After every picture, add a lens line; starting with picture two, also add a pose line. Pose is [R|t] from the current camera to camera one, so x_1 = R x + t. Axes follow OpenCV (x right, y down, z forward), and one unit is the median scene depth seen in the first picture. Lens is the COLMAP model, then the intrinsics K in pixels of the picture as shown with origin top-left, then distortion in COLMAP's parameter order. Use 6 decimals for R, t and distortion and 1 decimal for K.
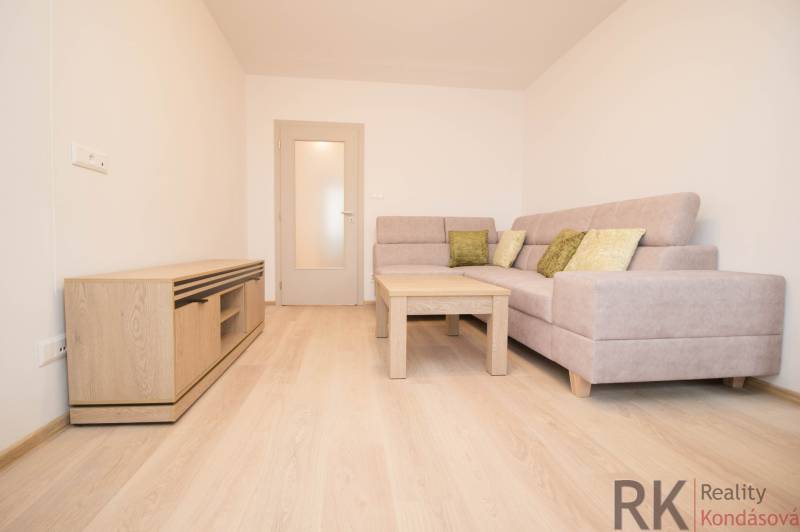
lens RADIAL K [[373.6, 0, 393.0], [0, 373.6, 267.0], [0, 0, 1]] dist [0.022415, -0.021942]
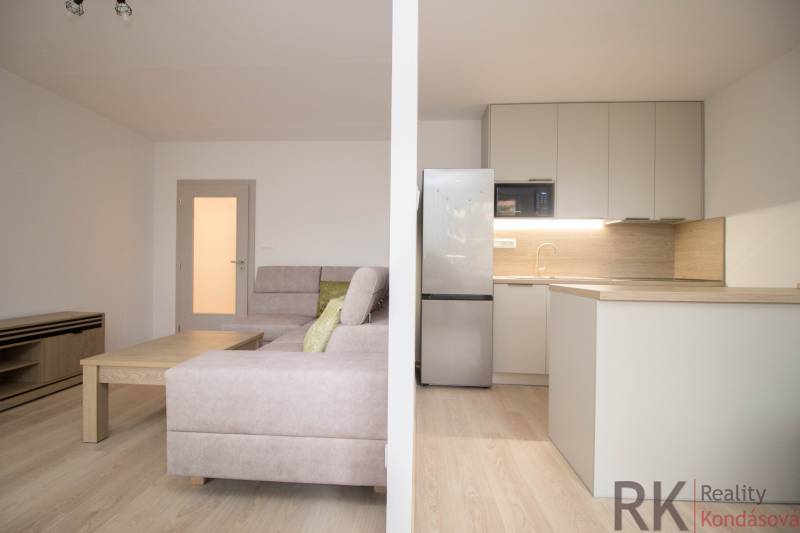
lens RADIAL K [[371.8, 0, 397.6], [0, 371.8, 264.6], [0, 0, 1]] dist [-0.004172, -0.000986]
pose [[0.982325, 0.003501, -0.187149, 1.061673], [-0.016699, 0.997478, -0.068989, -0.147620], [0.186435, 0.070895, 0.979906, 0.105083]]
